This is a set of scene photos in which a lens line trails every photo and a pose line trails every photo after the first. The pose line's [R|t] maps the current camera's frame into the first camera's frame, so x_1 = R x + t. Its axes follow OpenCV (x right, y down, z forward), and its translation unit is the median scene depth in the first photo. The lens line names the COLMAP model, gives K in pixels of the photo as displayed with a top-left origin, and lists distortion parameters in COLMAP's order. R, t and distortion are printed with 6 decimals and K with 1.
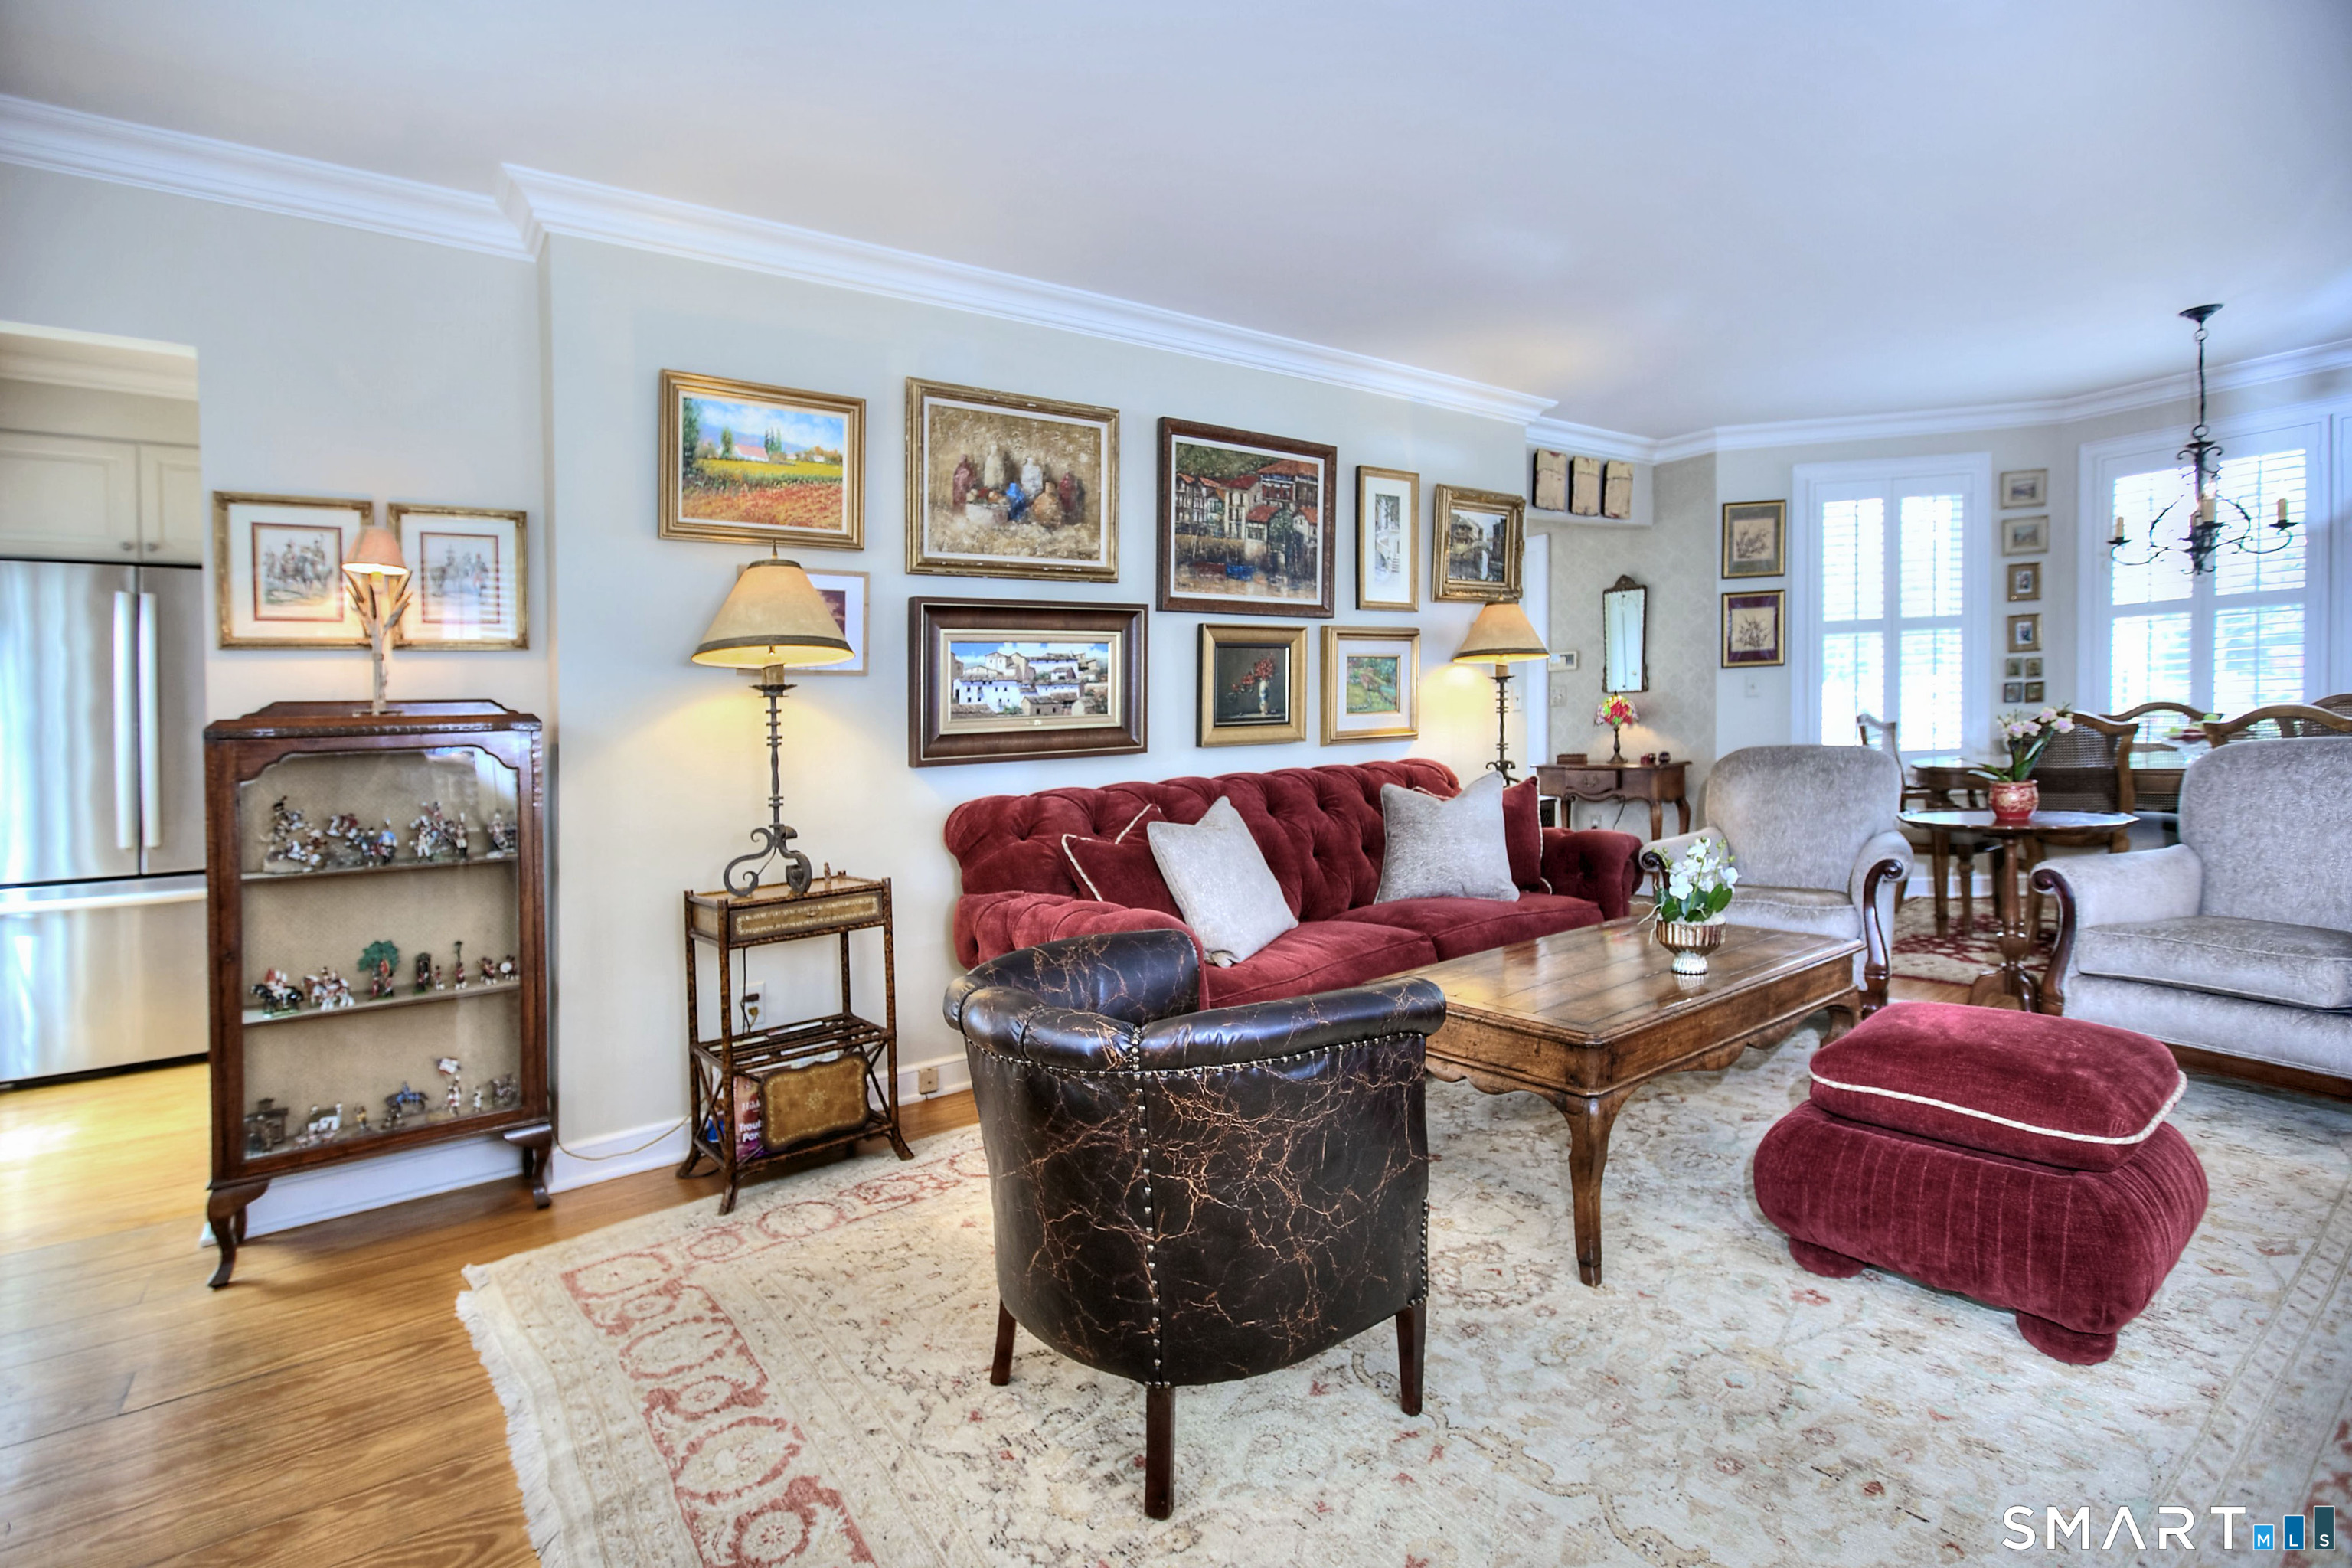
lens RADIAL K [[1122.4, 0, 1176.0], [0, 1122.4, 784.0], [0, 0, 1]] dist [-0.001180, -0.000355]
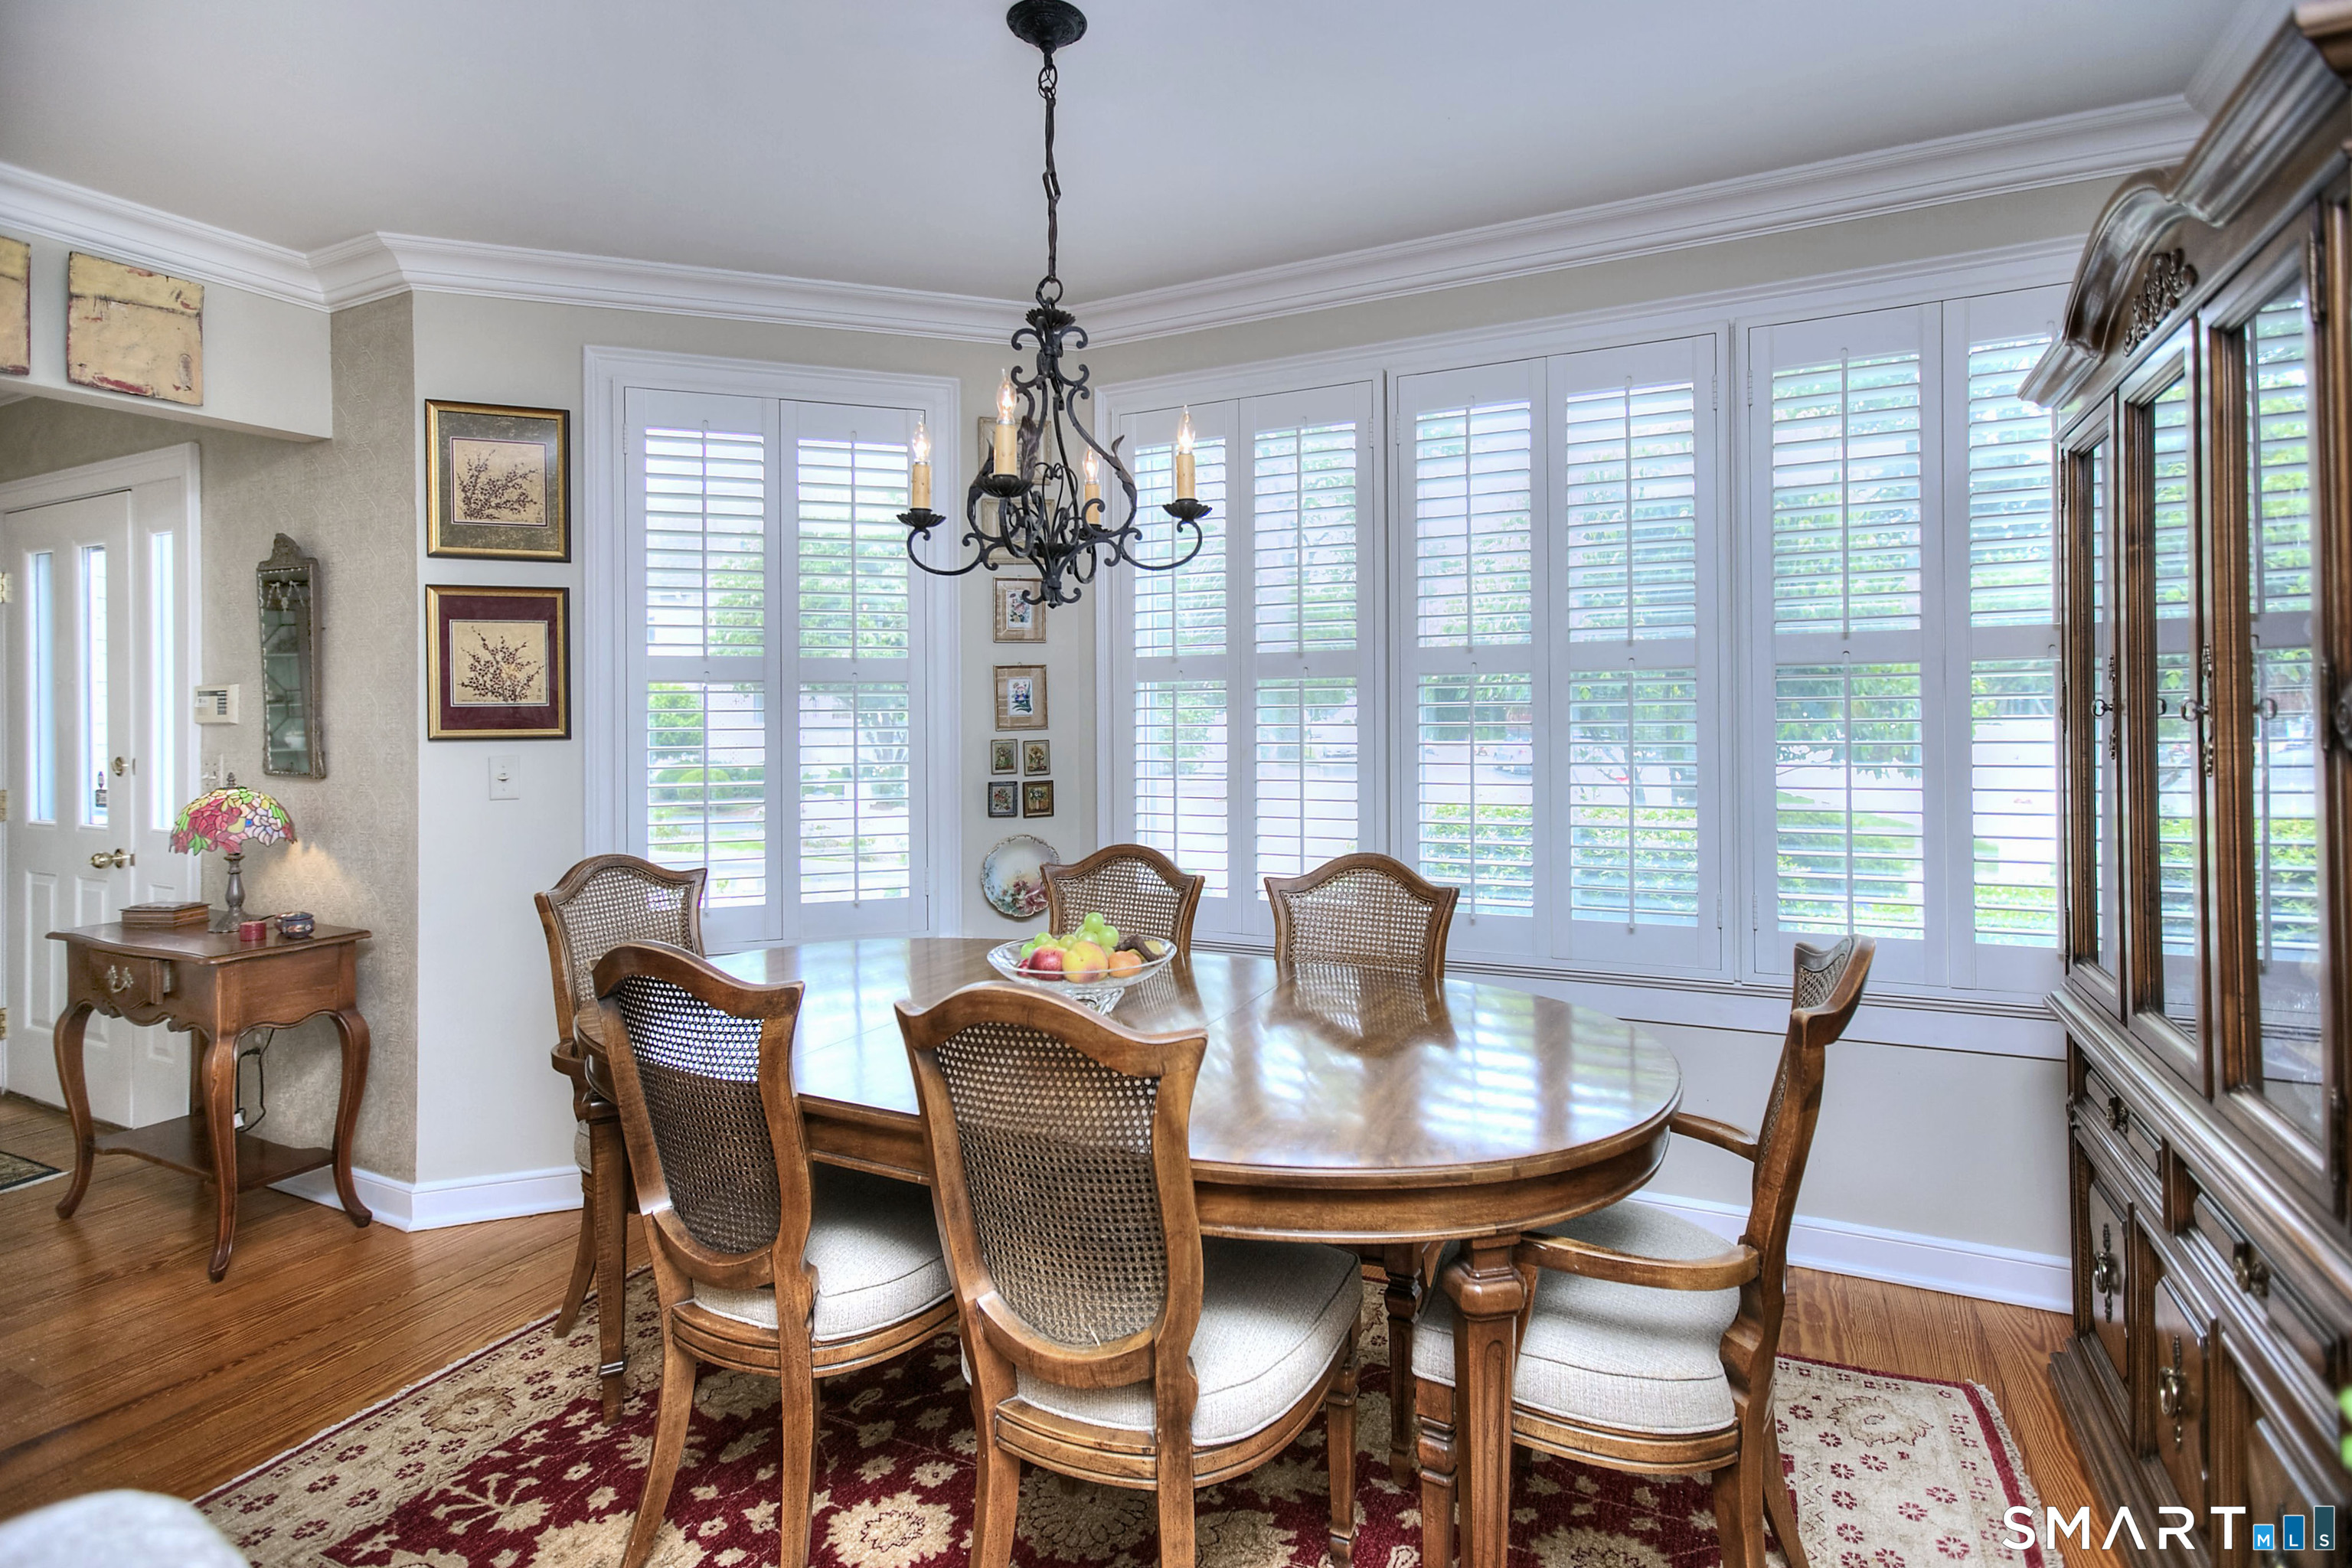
lens RADIAL K [[1212.5, 0, 1176.0], [0, 1212.5, 784.0], [0, 0, 1]] dist [-0.000283, -0.000059]
pose [[0.898504, 0.017932, 0.438599, 0.551202], [-0.008844, 0.999702, -0.022755, -0.076118], [-0.438876, 0.016567, 0.898395, 0.395495]]
